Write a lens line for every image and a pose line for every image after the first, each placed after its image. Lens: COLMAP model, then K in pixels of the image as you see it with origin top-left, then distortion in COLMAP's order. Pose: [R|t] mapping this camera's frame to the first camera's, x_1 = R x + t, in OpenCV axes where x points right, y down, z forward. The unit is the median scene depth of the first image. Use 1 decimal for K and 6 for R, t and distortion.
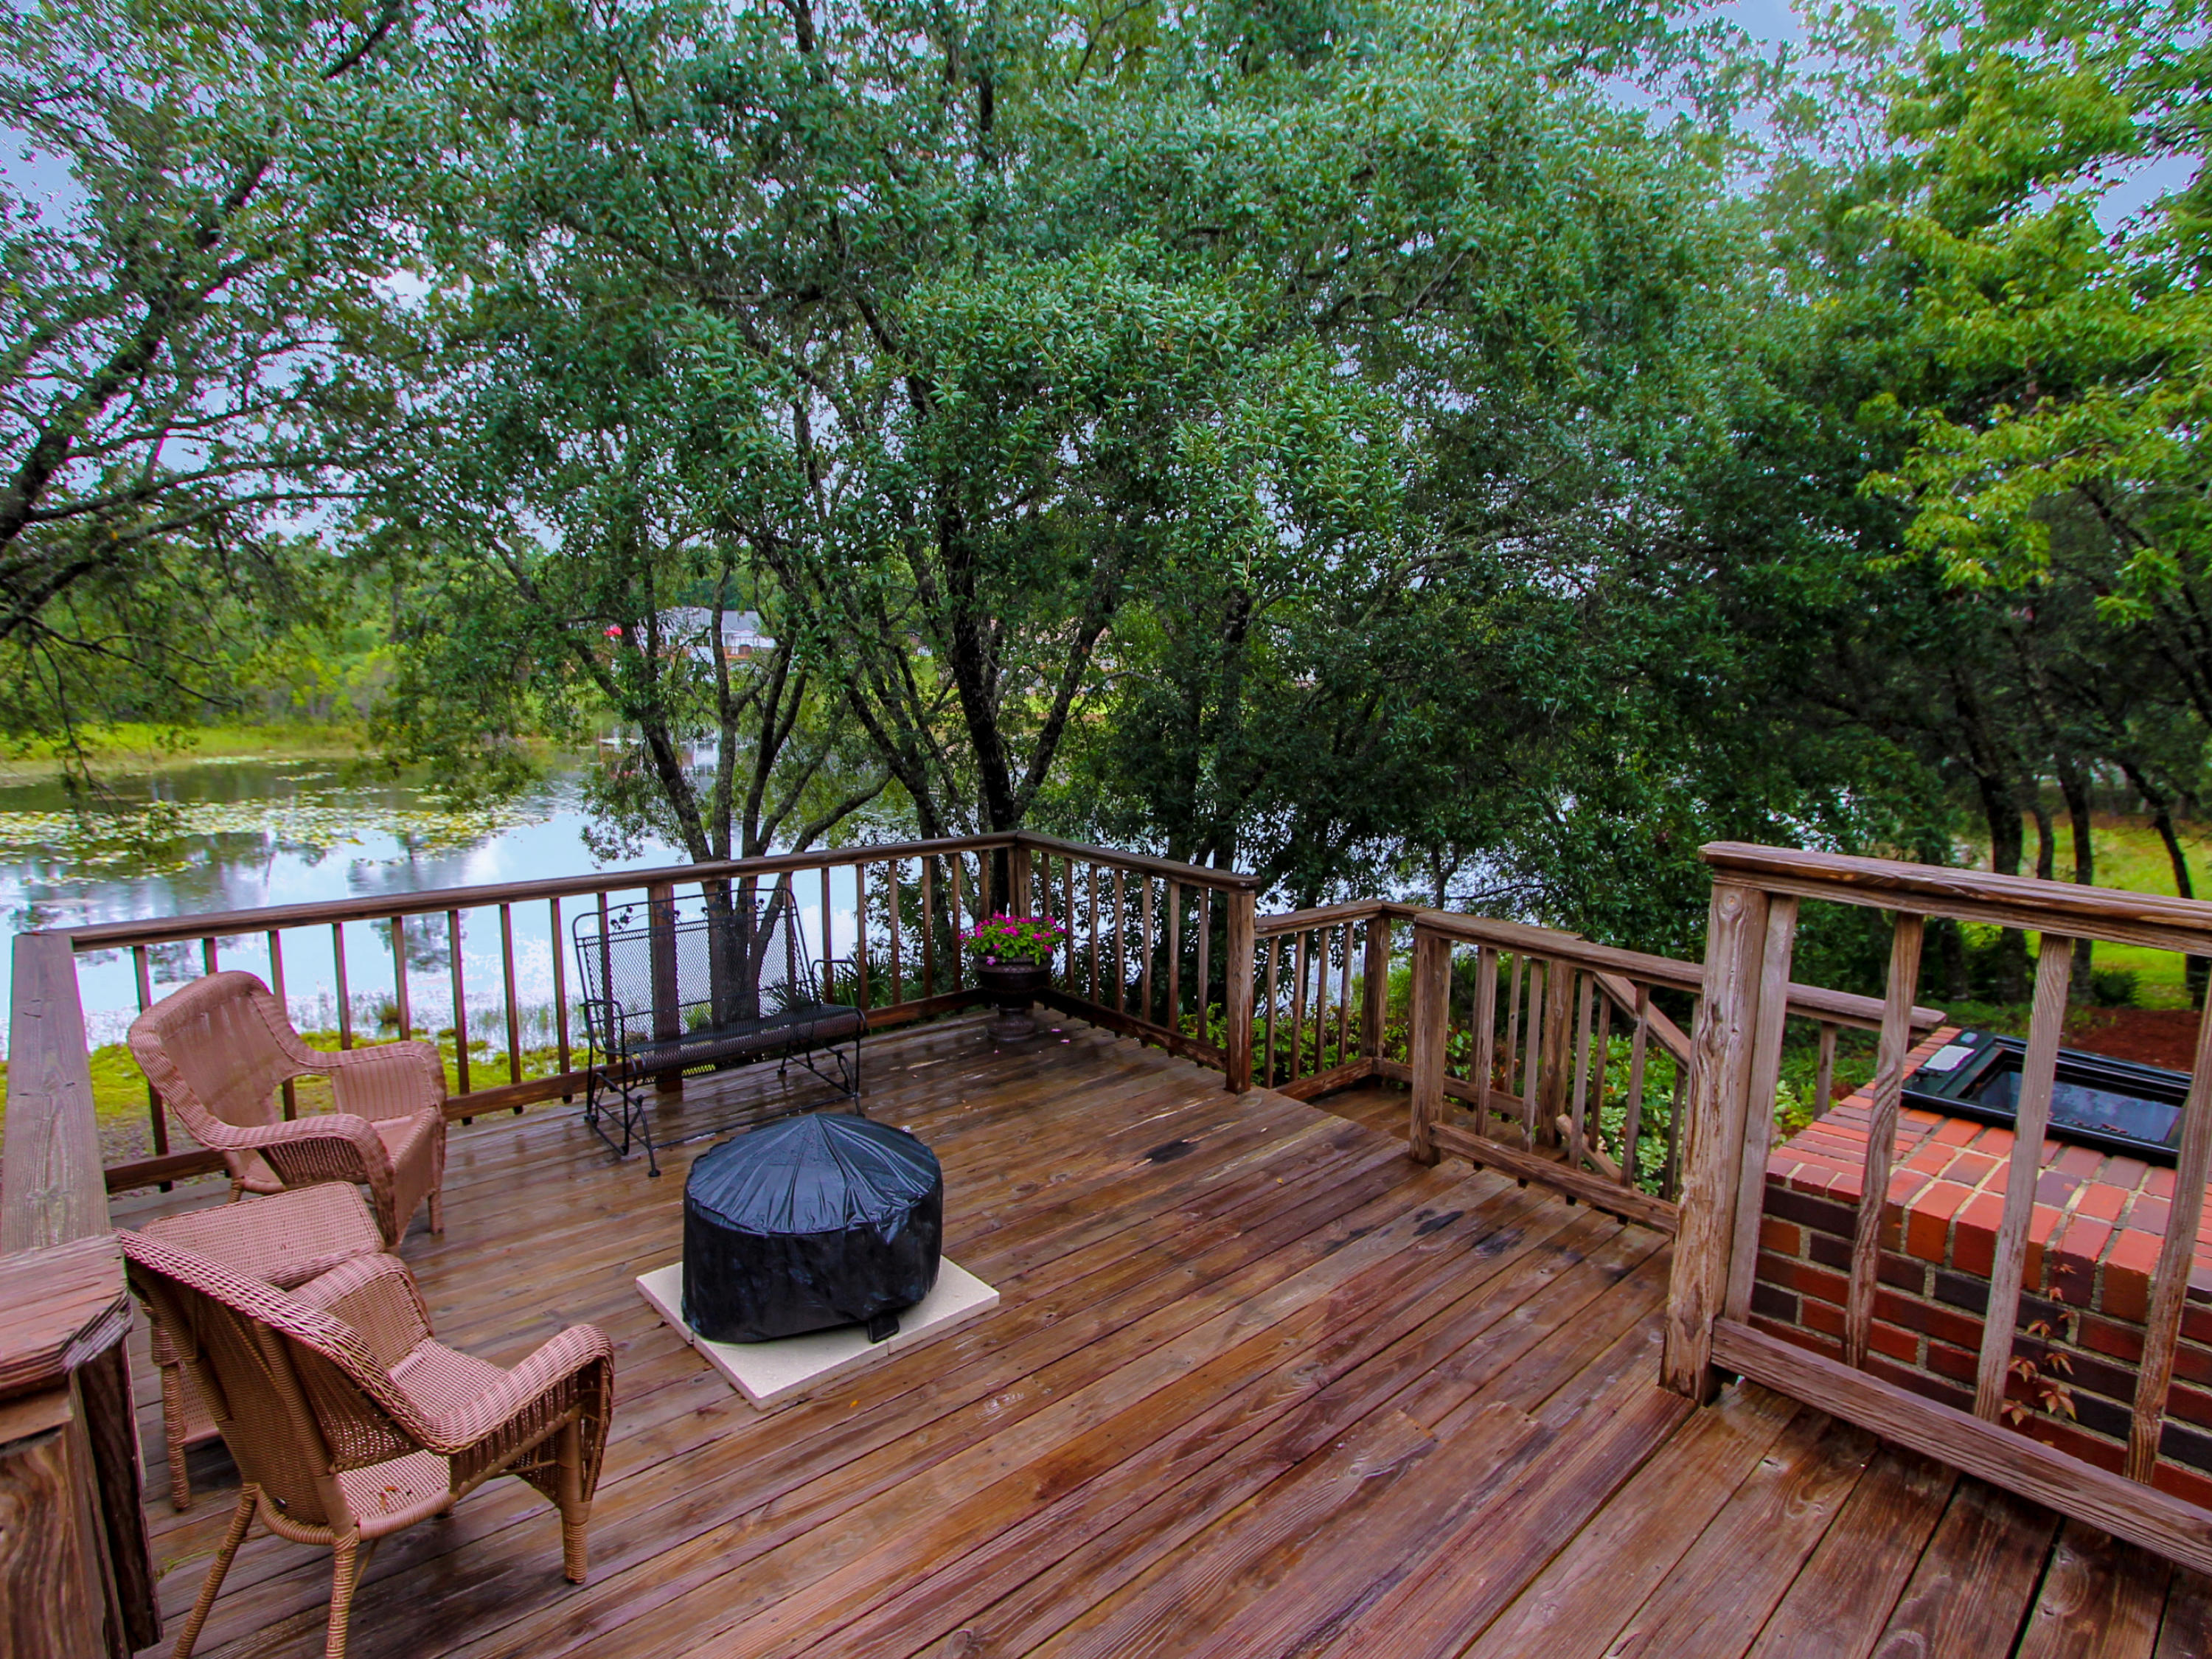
lens RADIAL K [[1198.0, 0, 1103.4], [0, 1198.0, 831.2], [0, 0, 1]] dist [-0.000859, 0.000221]
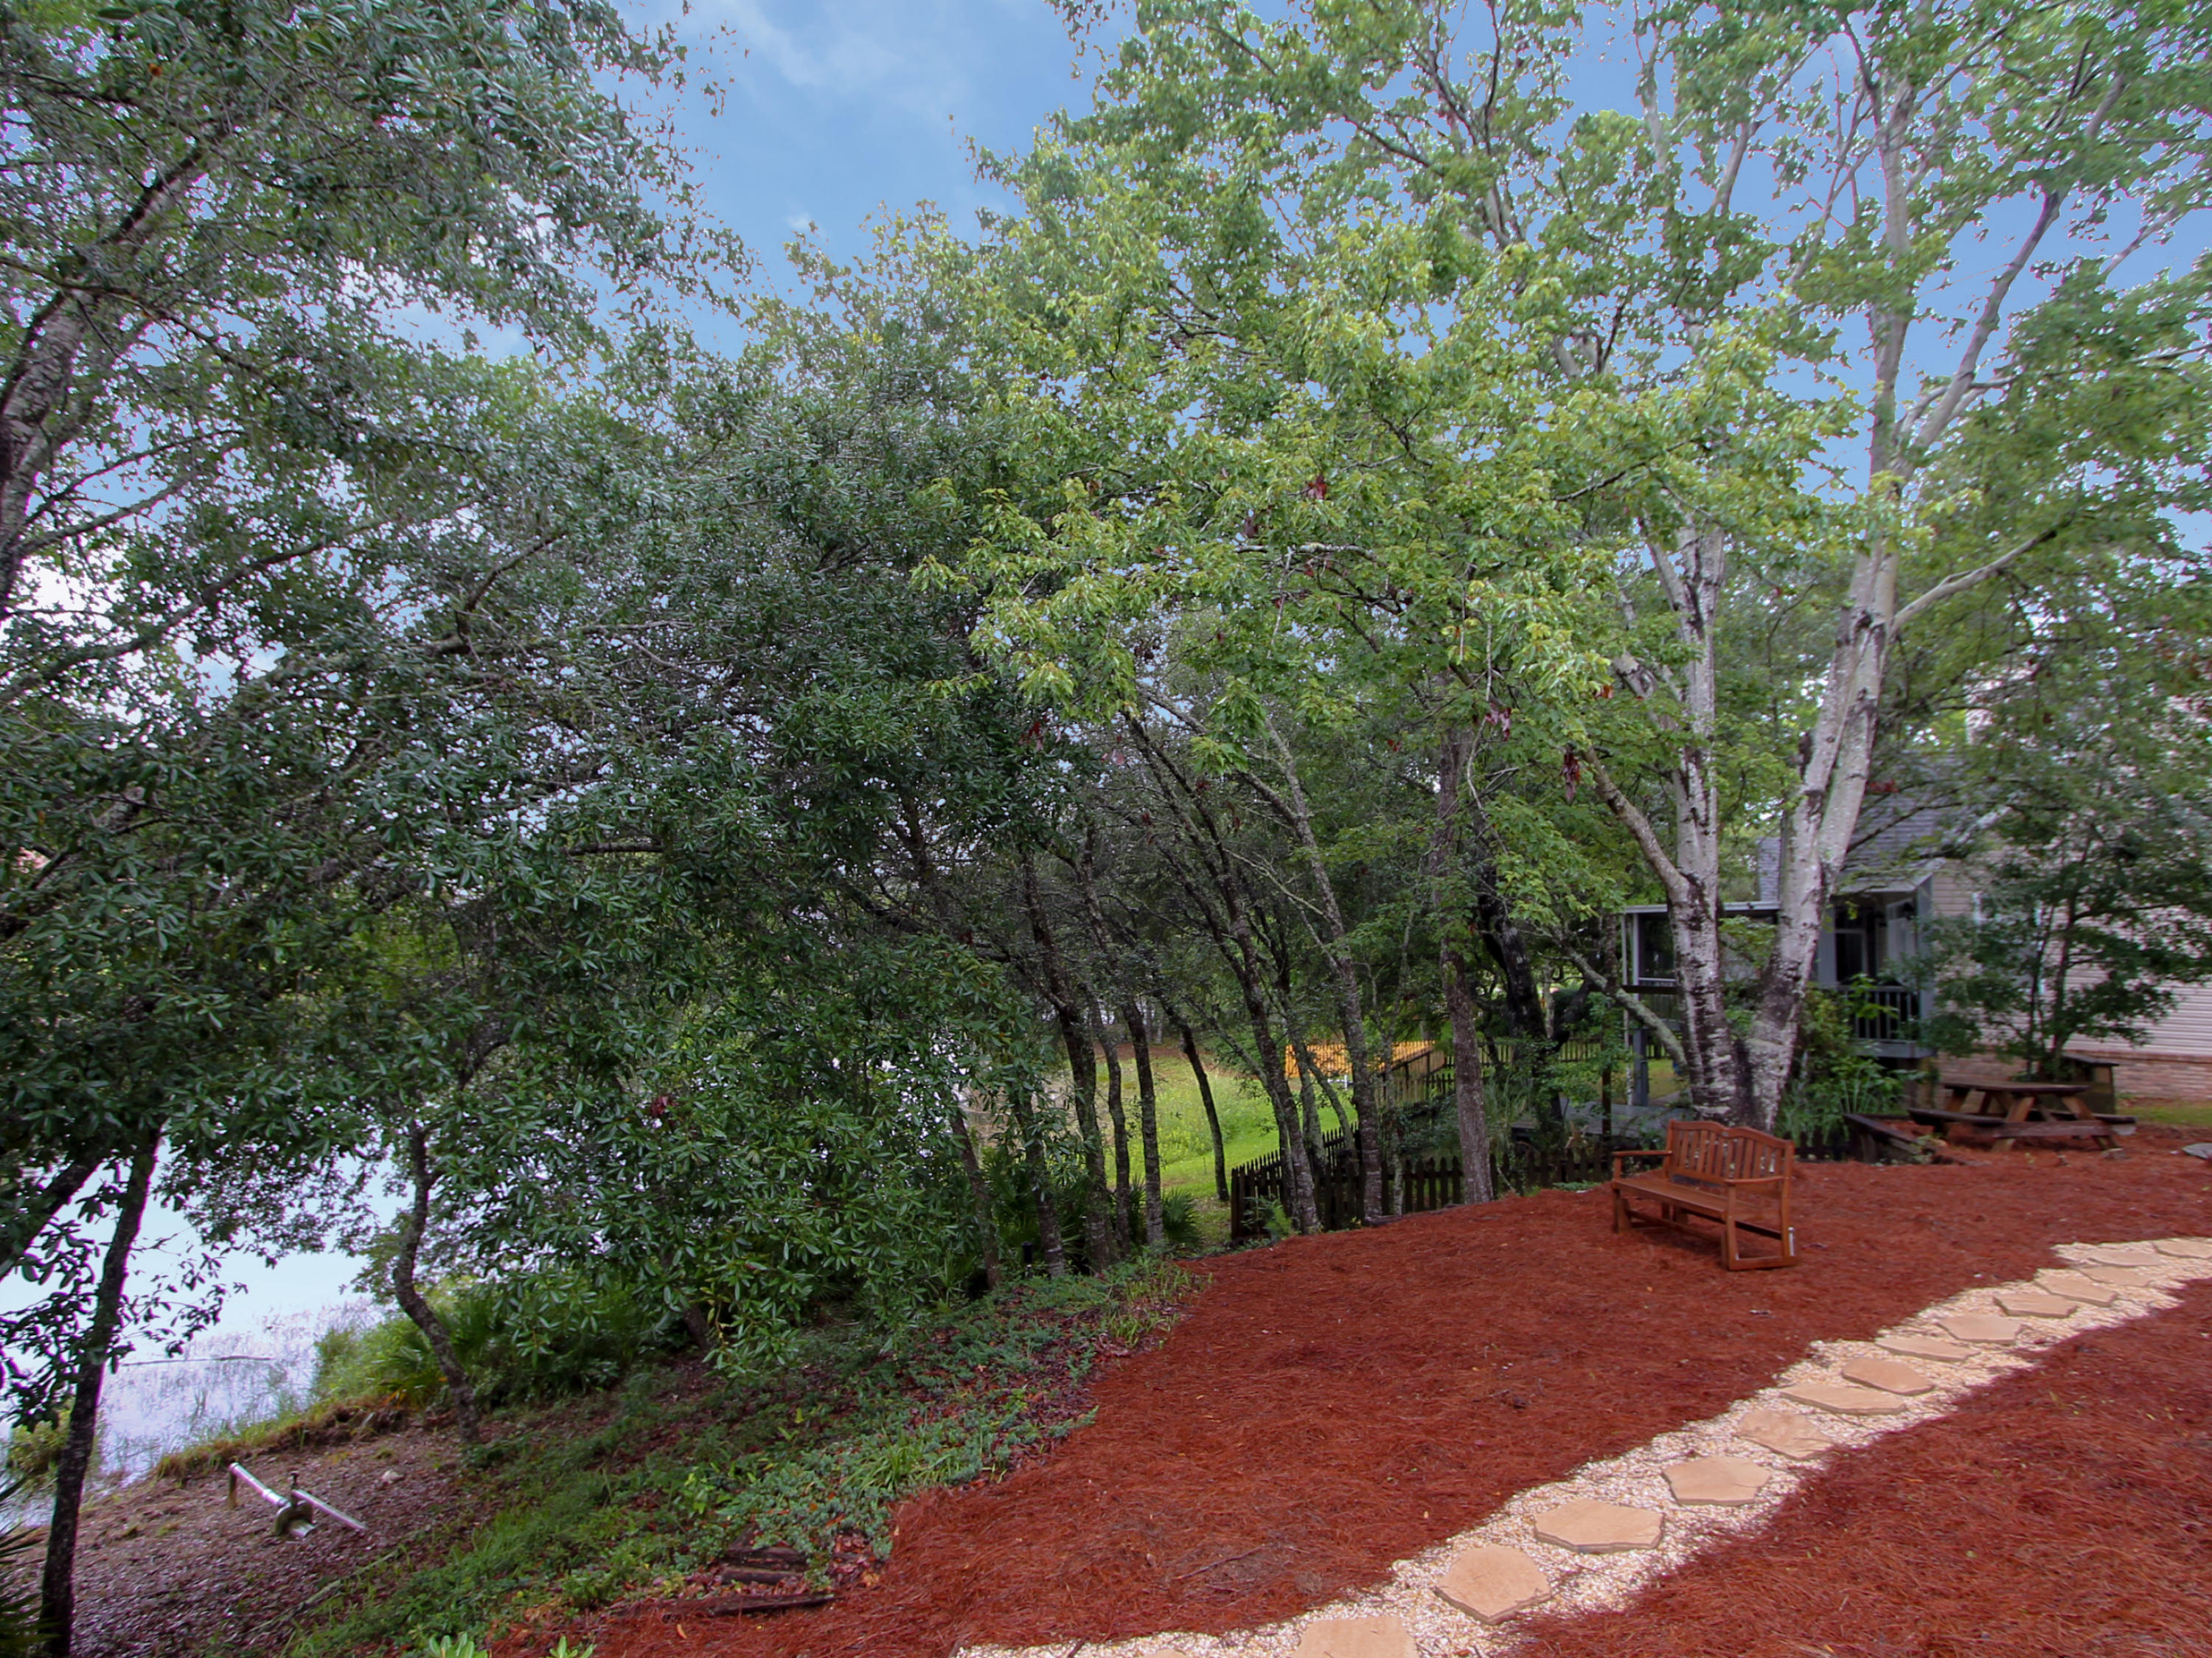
lens RADIAL K [[1197.9, 0, 1107.7], [0, 1197.9, 825.5], [0, 0, 1]] dist [-0.000859, 0.000221]
pose [[0.775663, 0.076435, 0.626502, 0.272601], [0.062370, 0.978498, -0.196599, -0.000039], [-0.628059, 0.191570, 0.754217, 0.401034]]
